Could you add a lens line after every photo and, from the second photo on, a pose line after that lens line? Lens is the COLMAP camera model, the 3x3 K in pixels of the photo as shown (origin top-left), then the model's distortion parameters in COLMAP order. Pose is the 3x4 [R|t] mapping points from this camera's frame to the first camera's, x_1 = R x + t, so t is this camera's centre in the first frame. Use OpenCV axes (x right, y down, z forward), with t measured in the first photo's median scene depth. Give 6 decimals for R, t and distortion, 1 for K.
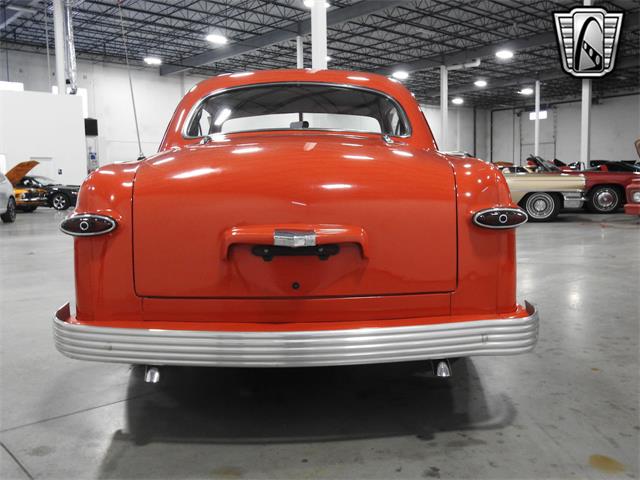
lens RADIAL K [[597.7, 0, 320.9], [0, 597.7, 233.8], [0, 0, 1]] dist [0.003835, 0.000000]
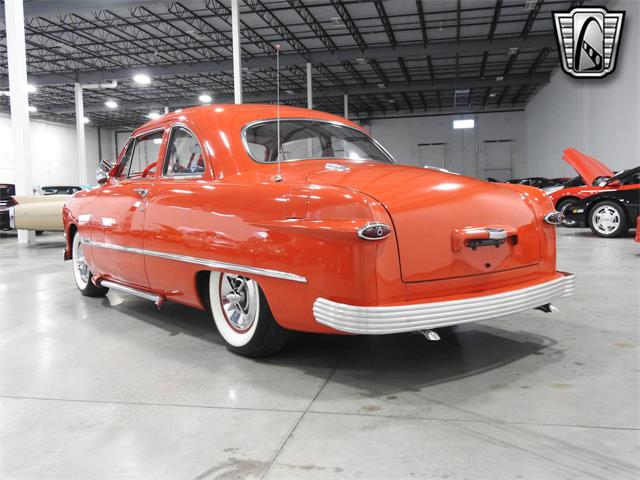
lens RADIAL K [[597.7, 0, 323.2], [0, 597.7, 228.8], [0, 0, 1]] dist [0.003835, 0.000000]
pose [[0.811232, -0.032114, 0.583841, -0.117935], [0.057667, 0.998017, -0.025231, 0.000803], [-0.581873, 0.054137, 0.811476, 0.000561]]
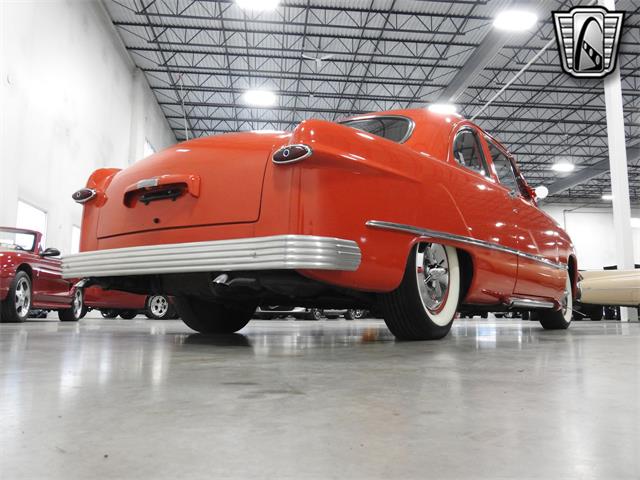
lens RADIAL K [[542.7, 0, 315.7], [0, 542.7, 235.7], [0, 0, 1]] dist [0.016212, -0.002741]
pose [[0.798845, -0.062239, -0.598309, 0.090892], [-0.071959, 0.977603, -0.197774, 0.031313], [0.597217, 0.201044, 0.776474, 0.025161]]
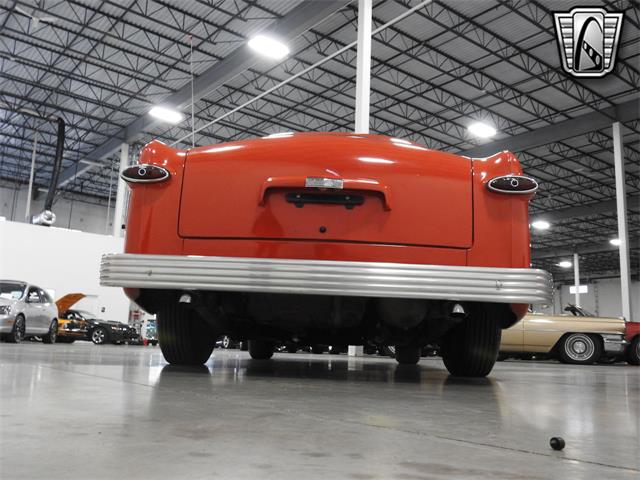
lens RADIAL K [[597.7, 0, 322.0], [0, 597.7, 239.1], [0, 0, 1]] dist [0.003835, 0.000000]
pose [[0.996849, 0.043868, -0.066084, 0.002765], [-0.059762, 0.963184, -0.262117, 0.036519], [0.052152, 0.265241, 0.962771, -0.004836]]
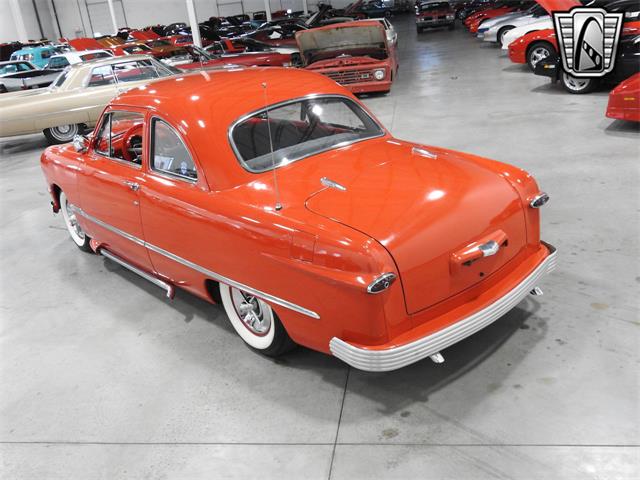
lens RADIAL K [[595.7, 0, 322.4], [0, 595.7, 227.9], [0, 0, 1]] dist [-0.000757, 0.000000]
pose [[0.766424, -0.282376, 0.576938, -0.120552], [0.149992, 0.952034, 0.266708, -0.050281], [-0.624577, -0.117876, 0.772016, 0.001744]]
